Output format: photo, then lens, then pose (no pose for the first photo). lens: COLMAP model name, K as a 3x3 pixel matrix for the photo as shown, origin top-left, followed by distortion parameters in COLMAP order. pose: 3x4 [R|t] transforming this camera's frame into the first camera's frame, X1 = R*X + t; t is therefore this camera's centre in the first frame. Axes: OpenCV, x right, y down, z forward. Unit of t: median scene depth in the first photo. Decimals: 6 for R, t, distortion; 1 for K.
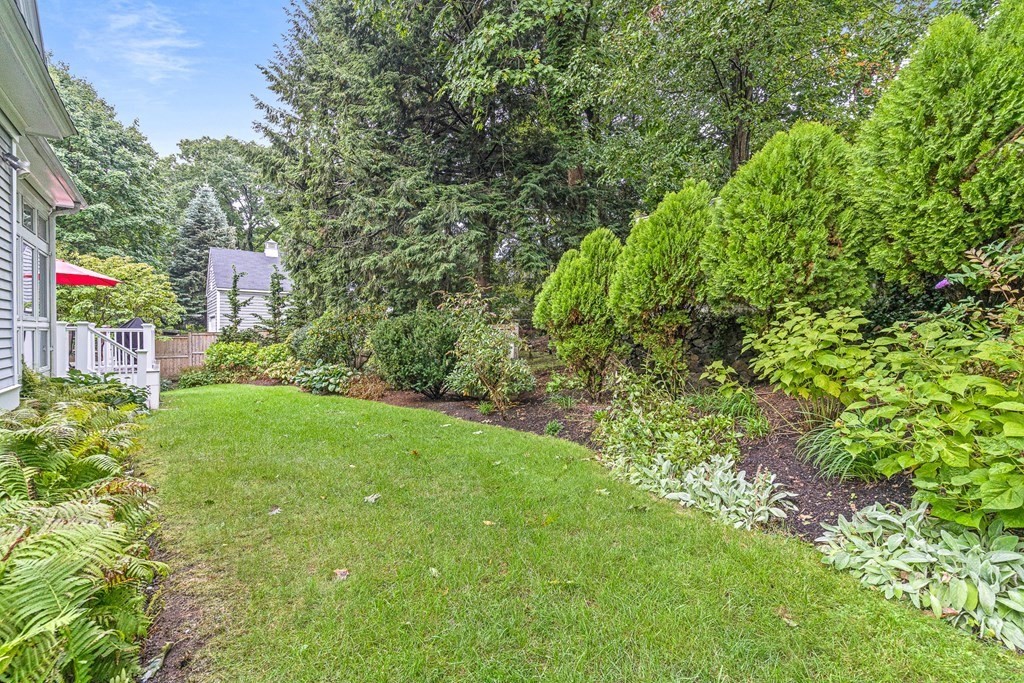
lens RADIAL K [[467.0, 0, 515.3], [0, 467.0, 345.0], [0, 0, 1]] dist [0.000084, 0.002024]
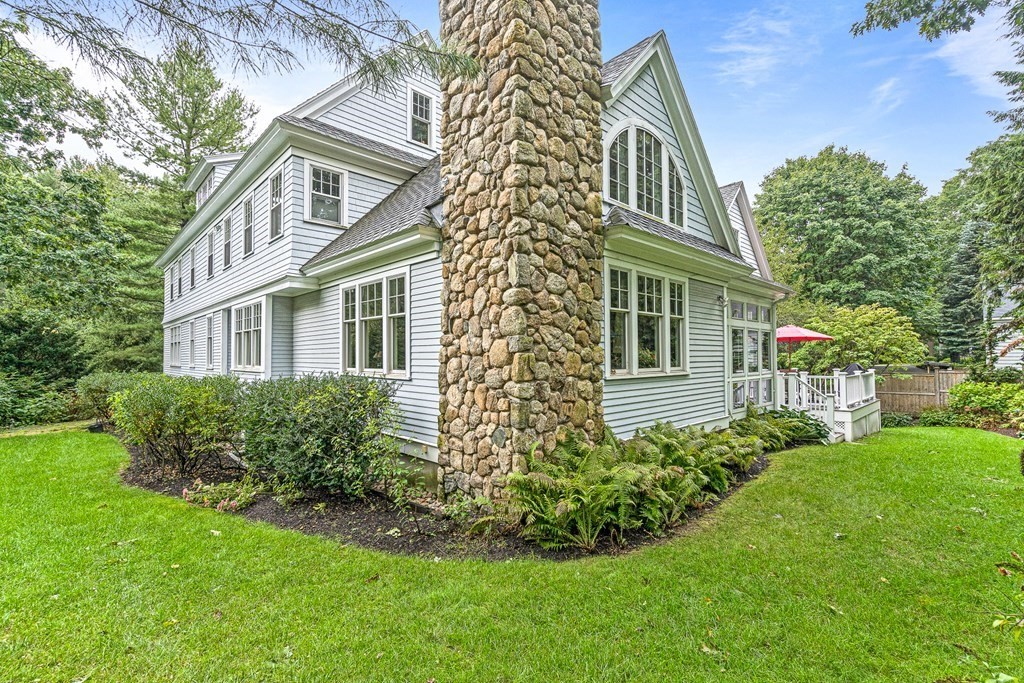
lens RADIAL K [[467.0, 0, 512.3], [0, 467.0, 341.9], [0, 0, 1]] dist [0.000084, 0.002024]
pose [[0.133411, -0.043504, -0.990105, 0.130543], [-0.015736, 0.998817, -0.046007, -0.021114], [0.990936, 0.021718, 0.132569, -0.019430]]
